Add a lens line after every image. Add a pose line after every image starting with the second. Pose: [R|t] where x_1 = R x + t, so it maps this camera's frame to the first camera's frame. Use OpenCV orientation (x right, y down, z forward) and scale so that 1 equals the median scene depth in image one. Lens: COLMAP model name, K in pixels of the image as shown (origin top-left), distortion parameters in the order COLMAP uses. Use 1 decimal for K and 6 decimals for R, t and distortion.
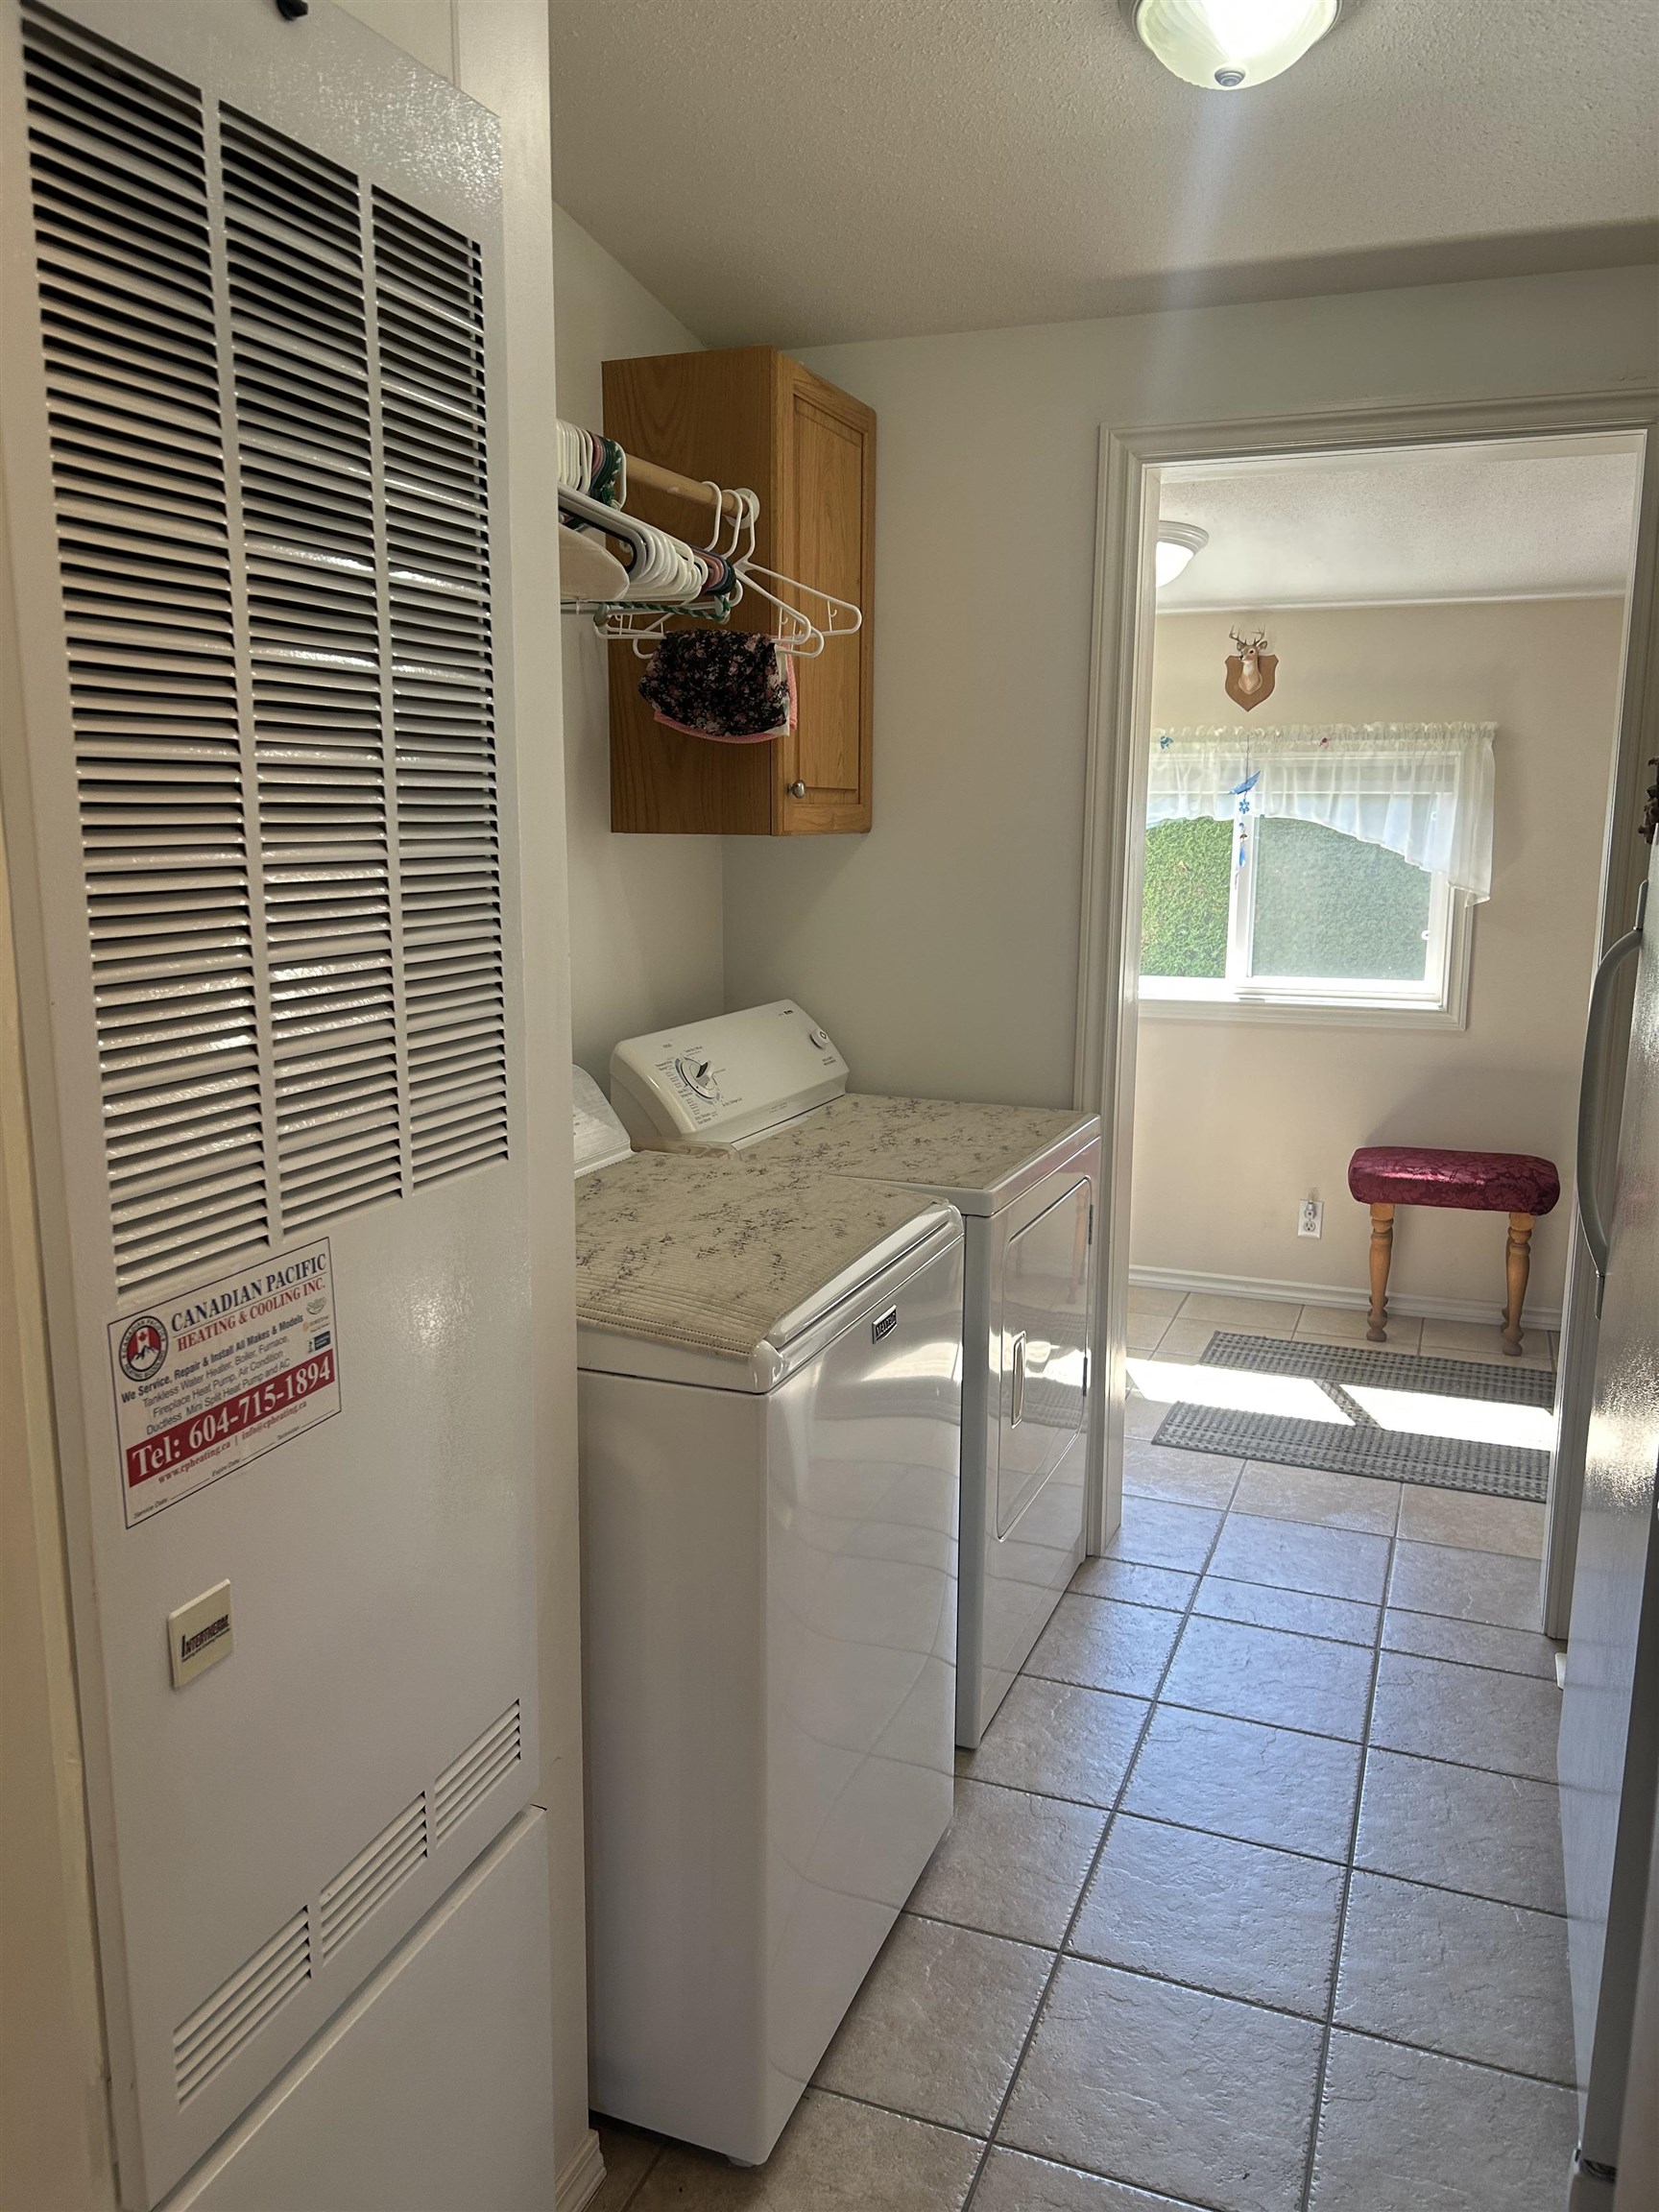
lens RADIAL K [[1672.4, 0, 829.5], [0, 1672.4, 1106.0], [0, 0, 1]] dist [0.047885, -0.091461]
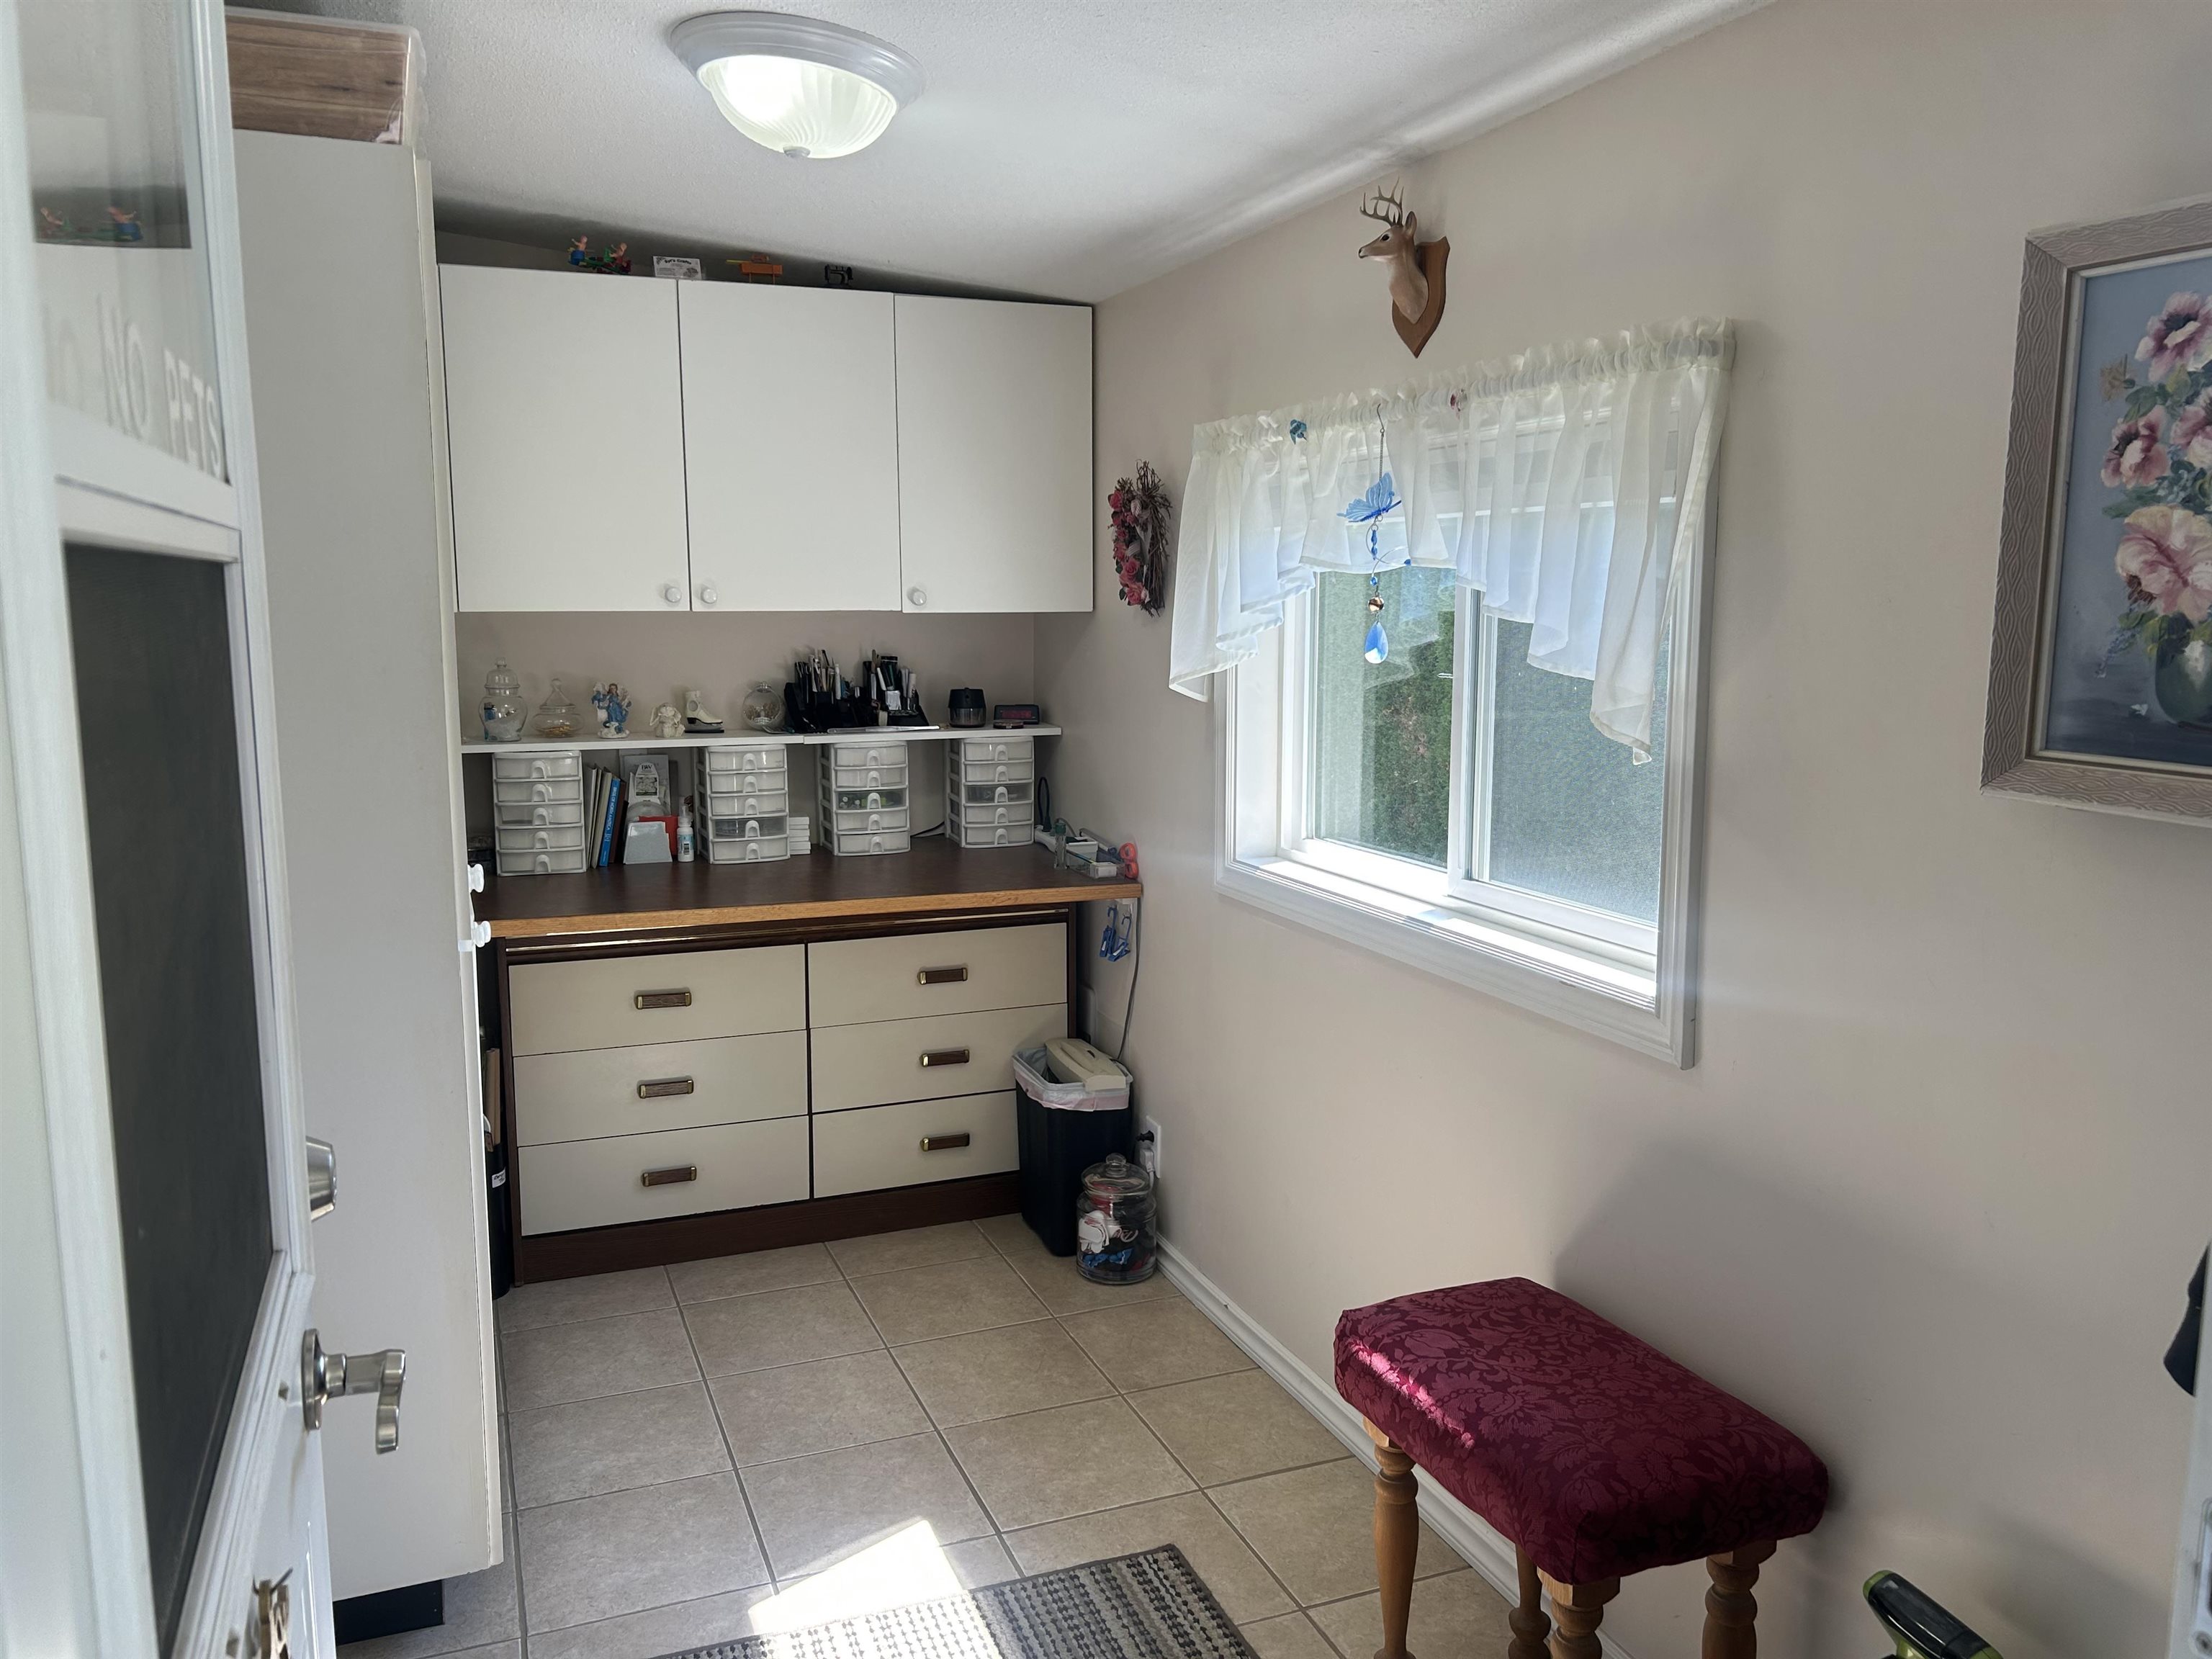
lens RADIAL K [[1672.4, 0, 1106.0], [0, 1672.4, 829.5], [0, 0, 1]] dist [0.047885, -0.091461]
pose [[0.683323, 0.095068, -0.723901, 0.581221], [-0.124822, 0.992101, 0.012464, -0.091803], [0.719367, 0.081842, 0.689792, 0.615779]]
